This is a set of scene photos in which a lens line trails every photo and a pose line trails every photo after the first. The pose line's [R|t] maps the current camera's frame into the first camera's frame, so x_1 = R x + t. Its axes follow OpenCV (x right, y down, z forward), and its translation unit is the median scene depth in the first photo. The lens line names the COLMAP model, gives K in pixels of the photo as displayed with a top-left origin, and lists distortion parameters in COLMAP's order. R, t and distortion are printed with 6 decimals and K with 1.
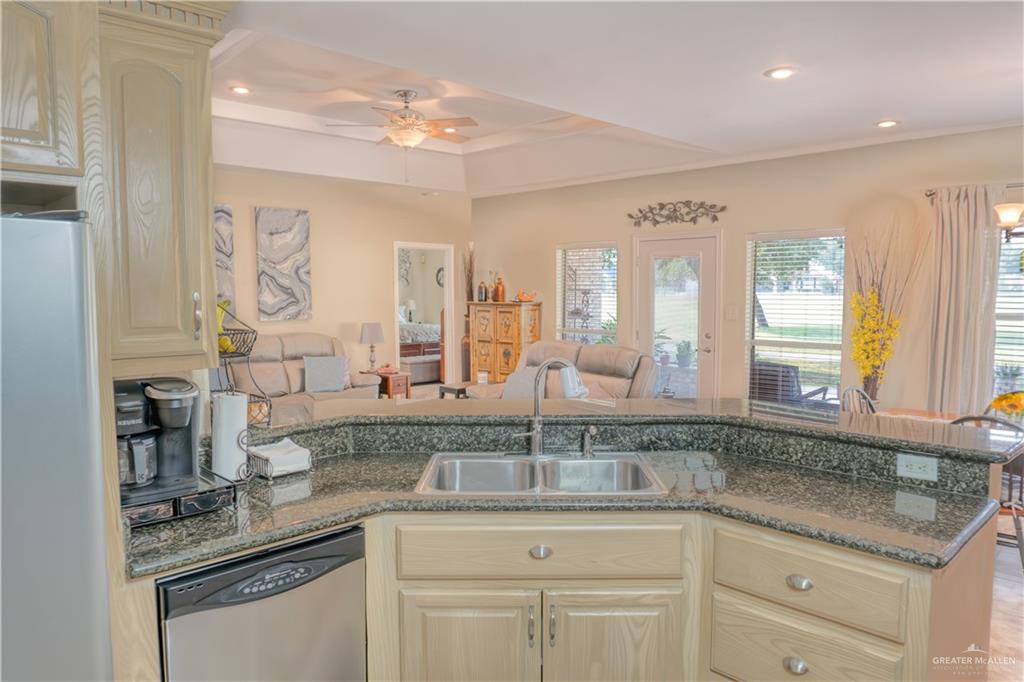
lens RADIAL K [[699.4, 0, 504.4], [0, 699.4, 345.0], [0, 0, 1]] dist [-0.044099, -0.004230]
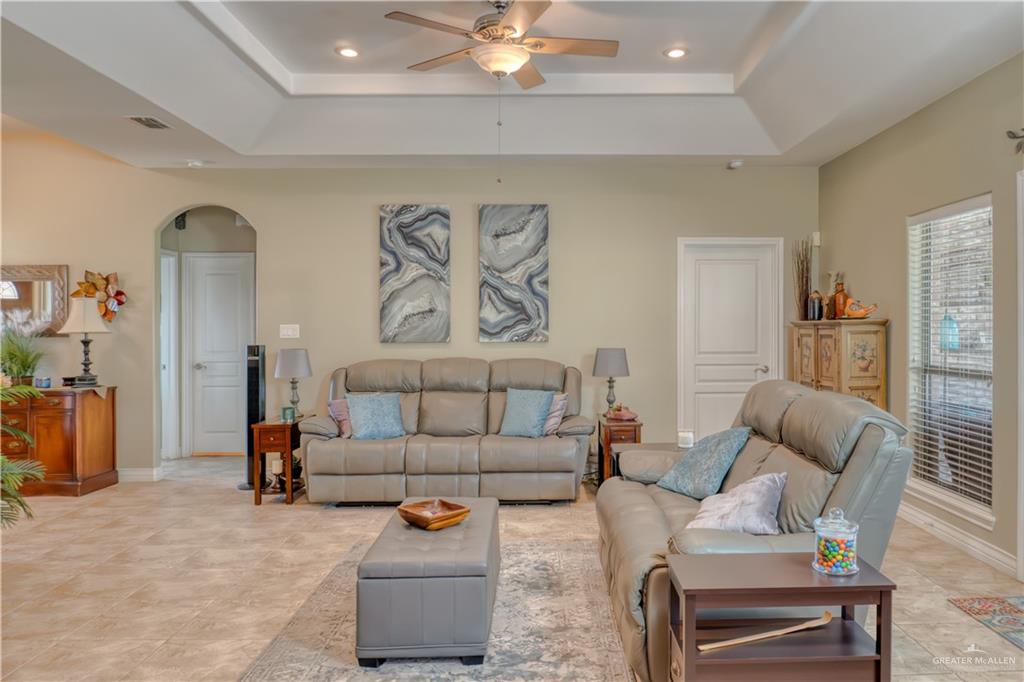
lens RADIAL K [[699.4, 0, 523.1], [0, 699.4, 334.3], [0, 0, 1]] dist [-0.044099, -0.004230]
pose [[0.718648, 0.005585, -0.695351, 0.258727], [-0.054563, 0.997338, -0.048381, -0.006137], [0.693230, 0.072709, 0.717040, 0.436408]]
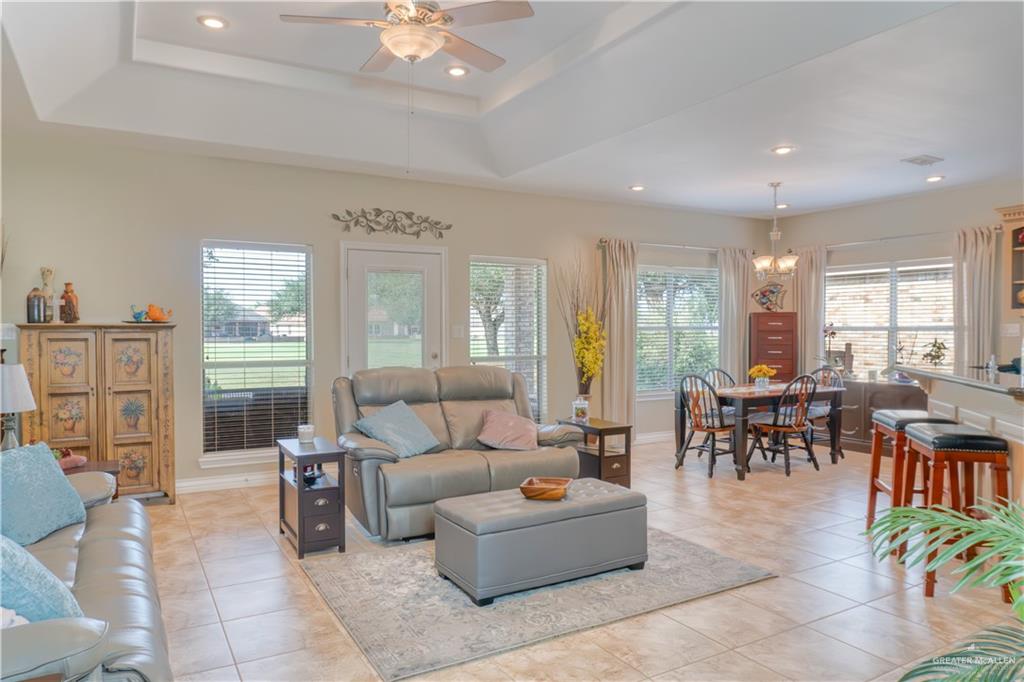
lens RADIAL K [[699.4, 0, 520.6], [0, 699.4, 337.5], [0, 0, 1]] dist [-0.044099, -0.004230]
pose [[0.235616, -0.015269, 0.971726, -0.546887], [0.070173, 0.997534, -0.001340, -0.027838], [-0.969309, 0.068505, 0.236107, 0.595129]]
